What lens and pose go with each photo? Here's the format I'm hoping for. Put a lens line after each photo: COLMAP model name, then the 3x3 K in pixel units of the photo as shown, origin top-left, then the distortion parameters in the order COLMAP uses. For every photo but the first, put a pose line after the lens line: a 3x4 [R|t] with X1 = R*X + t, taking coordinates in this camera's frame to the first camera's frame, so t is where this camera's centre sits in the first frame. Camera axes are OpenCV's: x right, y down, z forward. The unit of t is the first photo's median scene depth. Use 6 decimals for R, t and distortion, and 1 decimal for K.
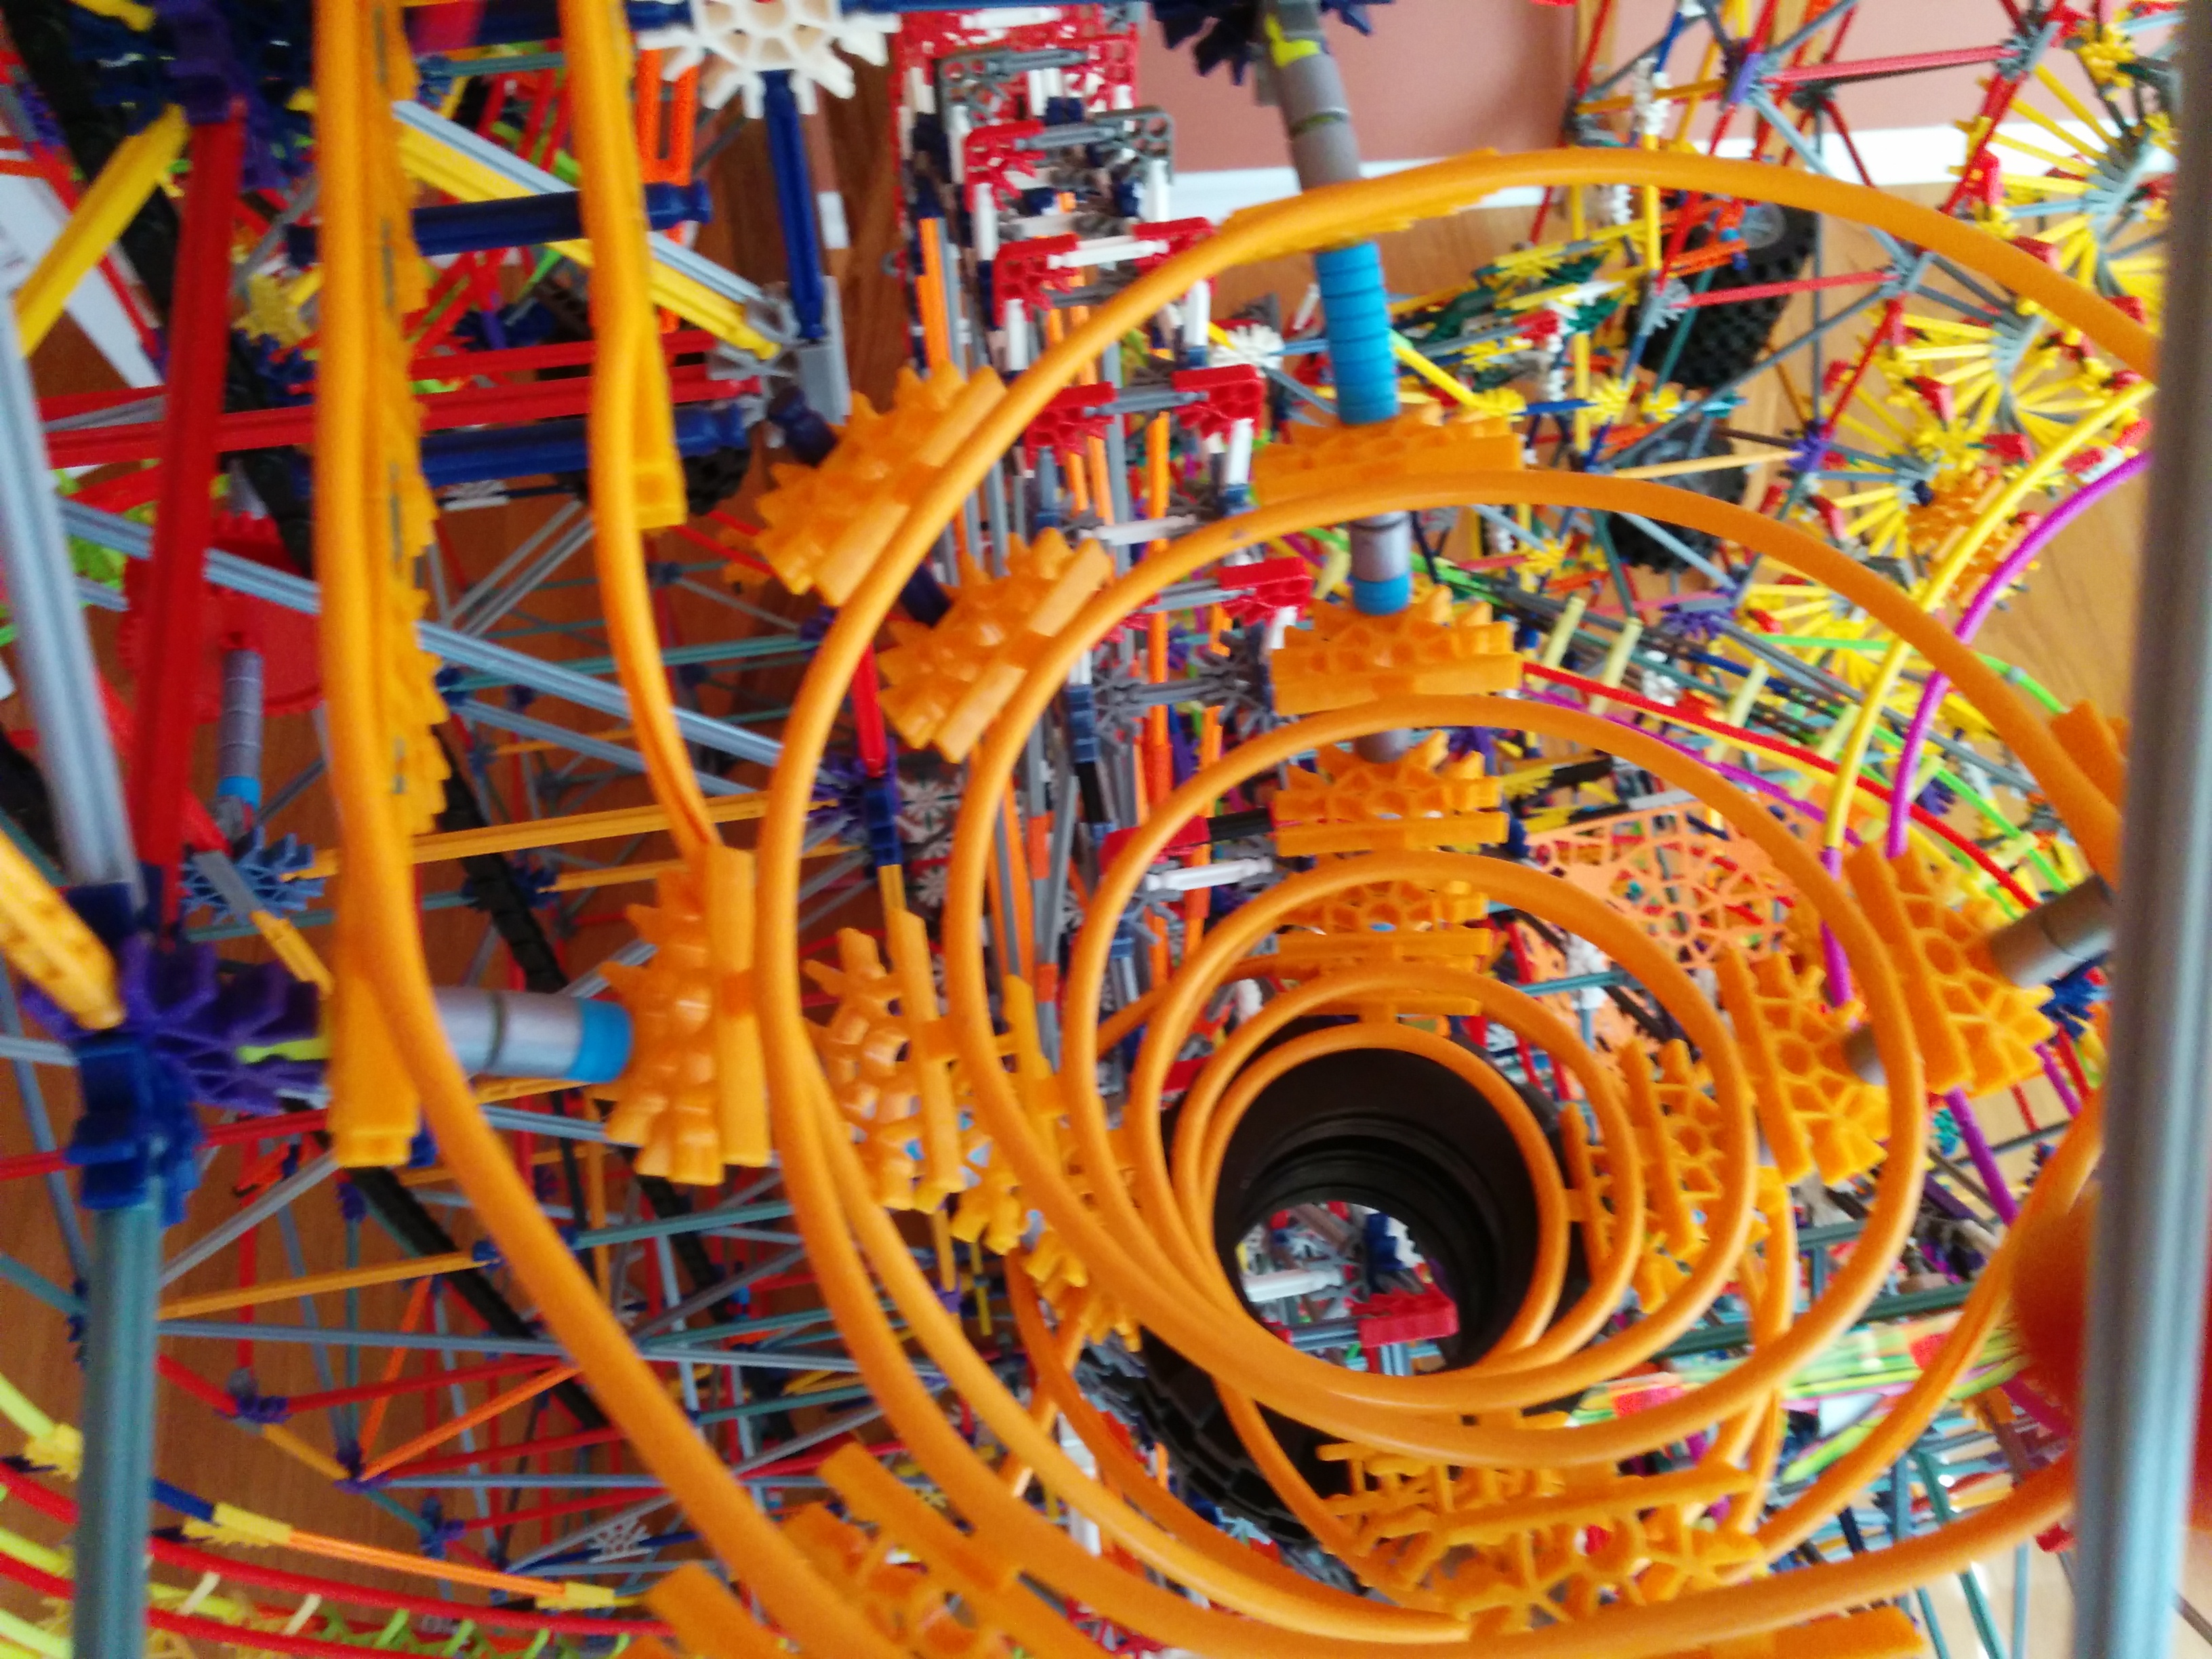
lens RADIAL K [[1958.5, 0, 1118.0], [0, 1958.5, 777.2], [0, 0, 1]] dist [0.049978, -0.097836]
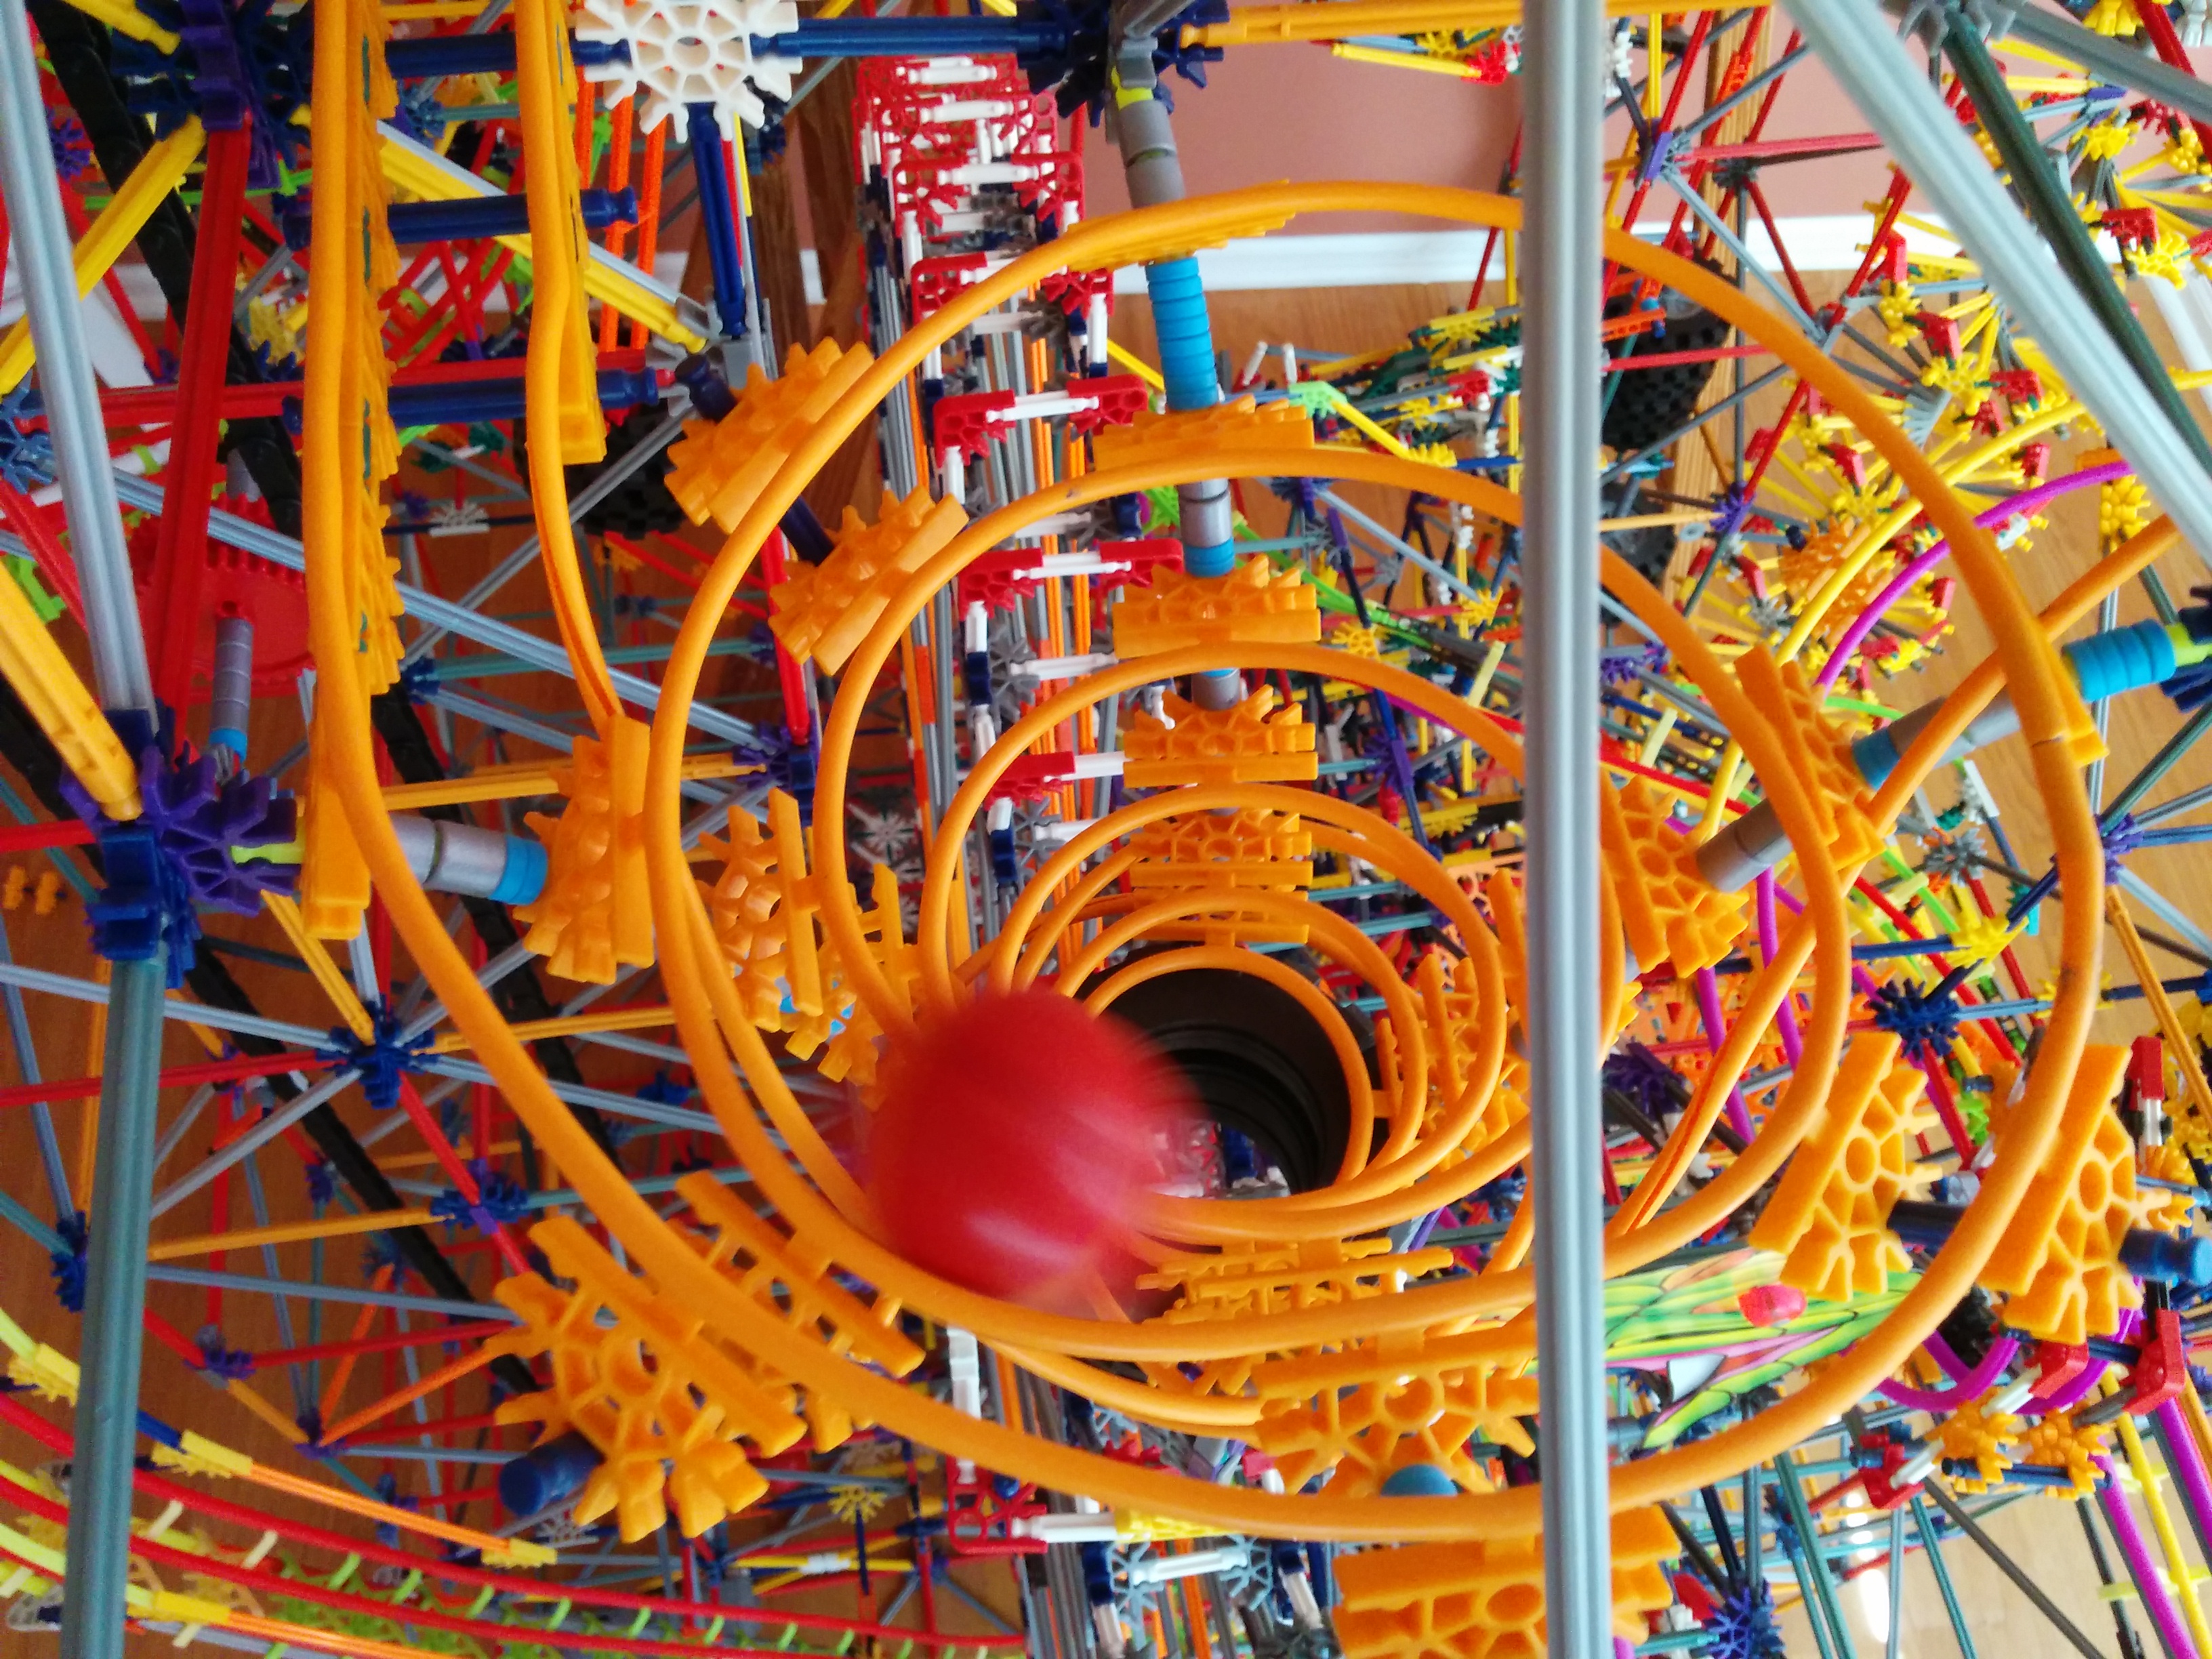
lens RADIAL K [[1958.5, 0, 1124.8], [0, 1958.5, 818.3], [0, 0, 1]] dist [0.049978, -0.097836]
pose [[0.999680, 0.022009, 0.012474, 0.046538], [-0.021823, 0.999652, -0.014836, 0.051947], [-0.012796, 0.014559, 0.999812, -0.113580]]
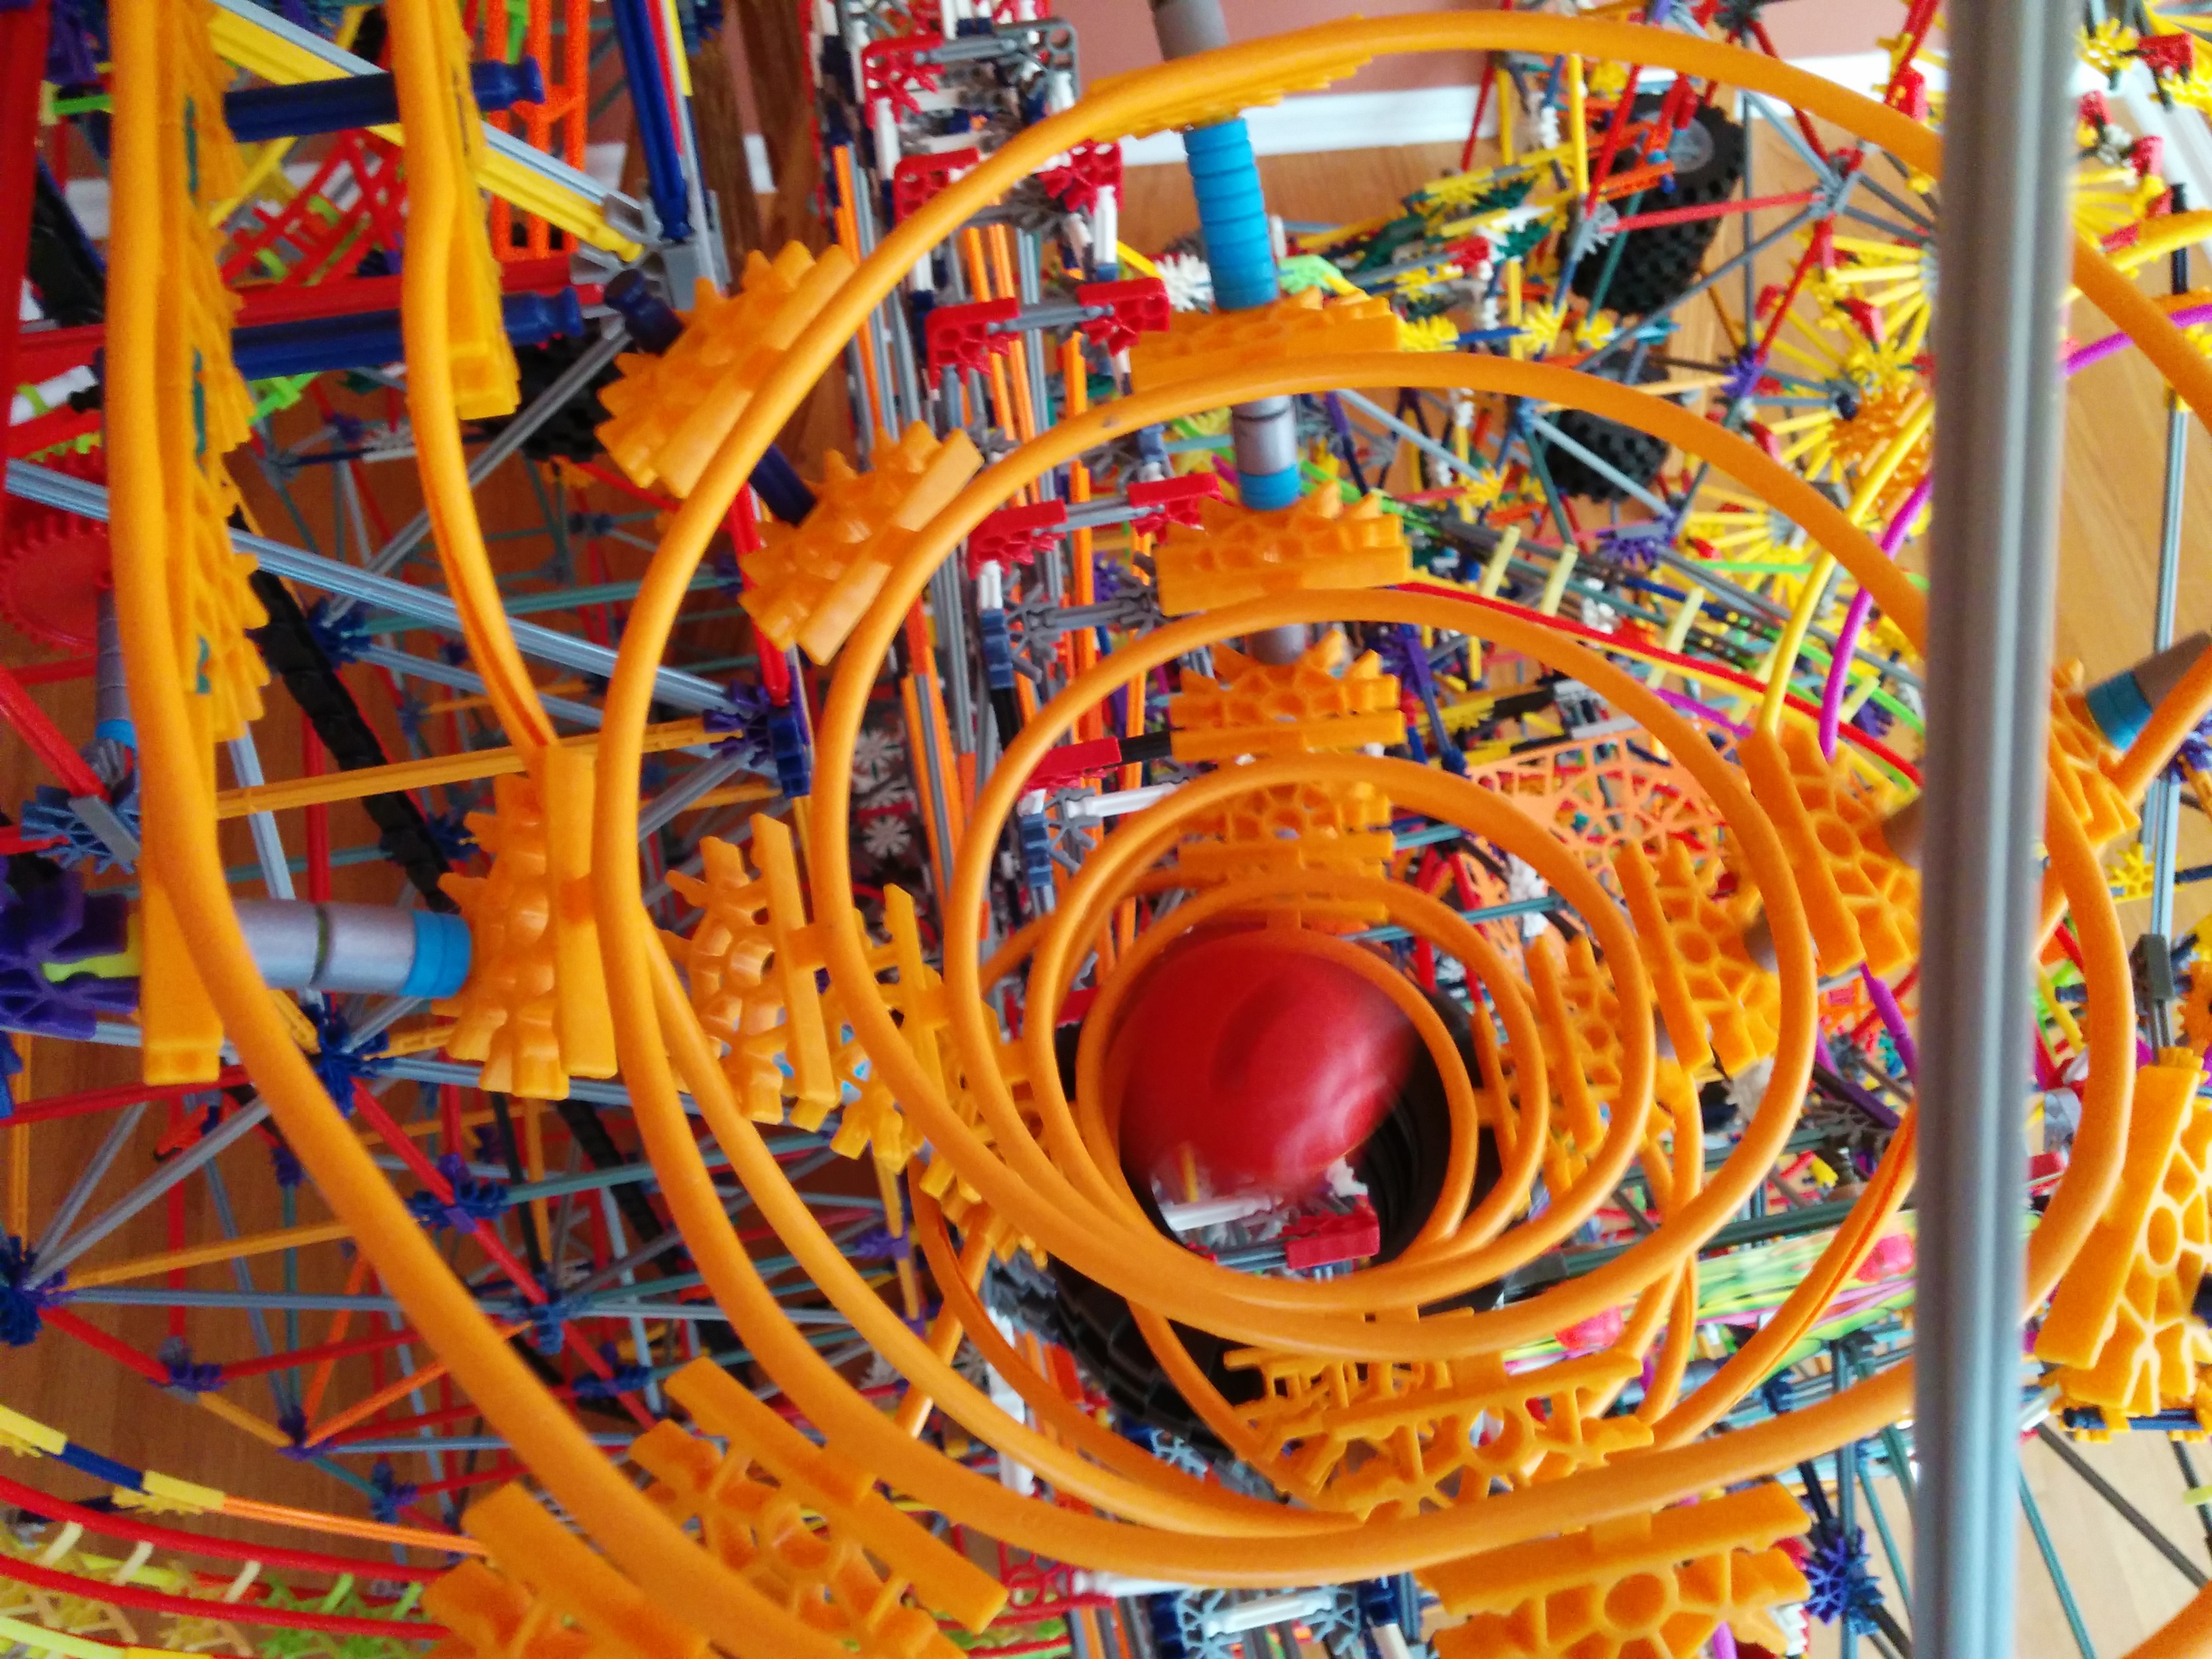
lens RADIAL K [[1958.5, 0, 1146.6], [0, 1958.5, 784.4], [0, 0, 1]] dist [0.049978, -0.097836]
pose [[0.999070, -0.026804, 0.033766, 0.023545], [0.025871, 0.999280, 0.027768, 0.015857], [-0.034486, -0.026869, 0.999044, 0.015107]]
